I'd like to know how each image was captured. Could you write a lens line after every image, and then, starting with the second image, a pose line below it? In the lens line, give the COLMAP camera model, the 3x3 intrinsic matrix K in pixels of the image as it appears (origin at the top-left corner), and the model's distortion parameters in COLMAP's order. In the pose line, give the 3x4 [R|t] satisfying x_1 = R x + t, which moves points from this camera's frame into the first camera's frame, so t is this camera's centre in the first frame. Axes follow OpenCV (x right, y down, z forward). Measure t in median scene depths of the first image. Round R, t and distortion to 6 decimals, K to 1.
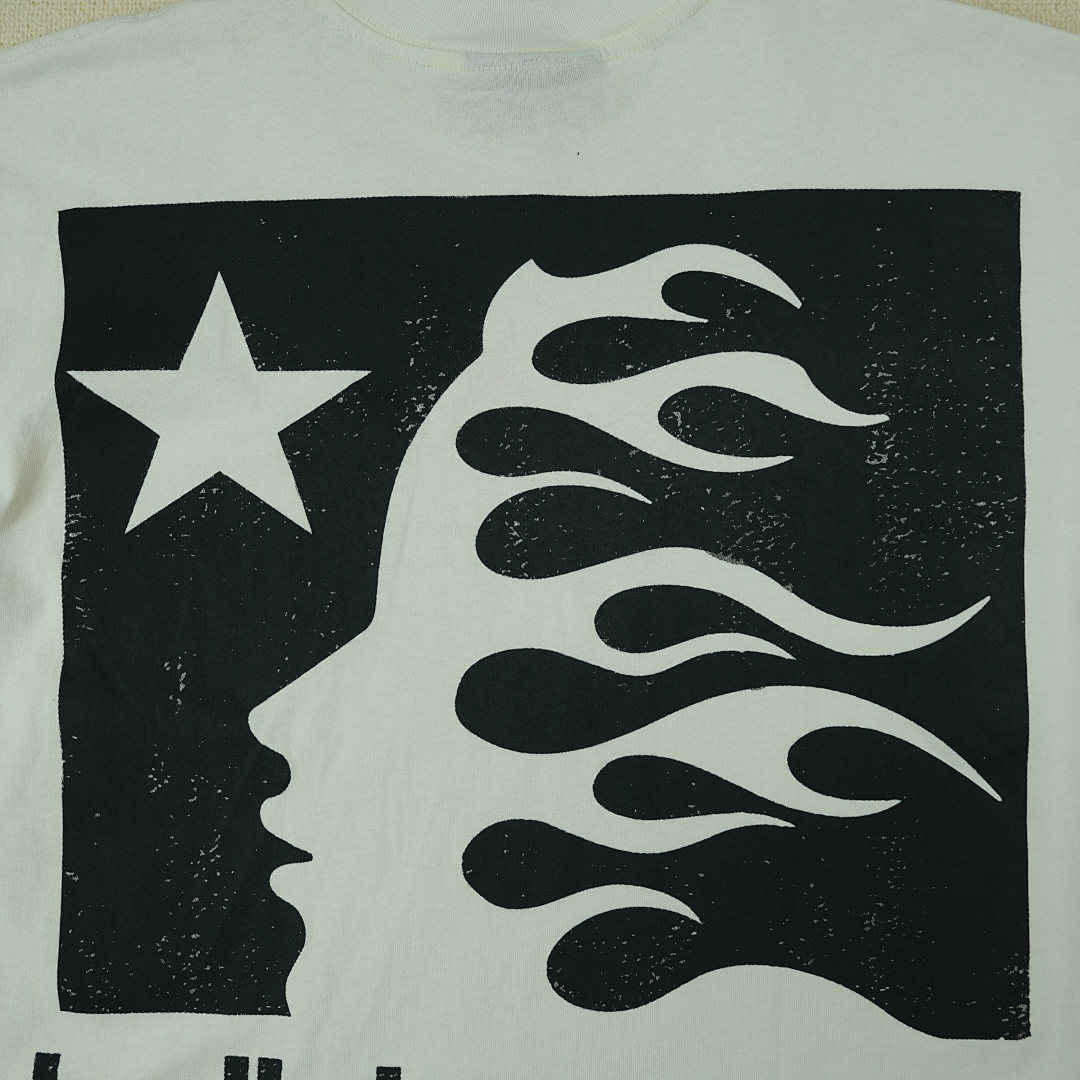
lens RADIAL K [[1510.1, 0, 540.0], [0, 1510.1, 540.0], [0, 0, 1]] dist [-0.019384, 0.028808]
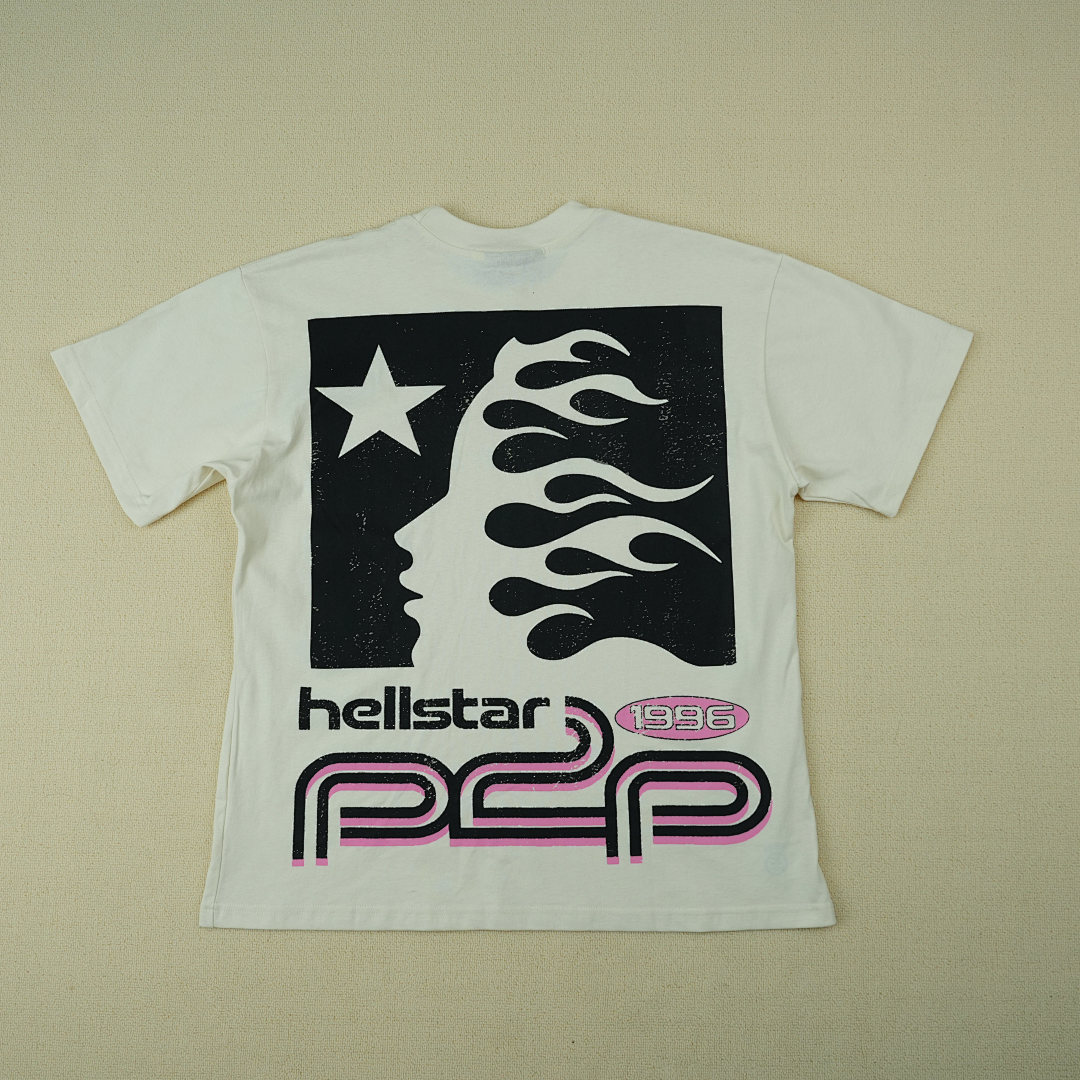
lens RADIAL K [[1510.1, 0, 540.0], [0, 1510.1, 540.0], [0, 0, 1]] dist [-0.019384, 0.028808]
pose [[0.999436, -0.018802, 0.027806, -0.036177], [0.021547, 0.994557, -0.101946, 0.364353], [-0.025738, 0.102487, 0.994401, -1.288566]]
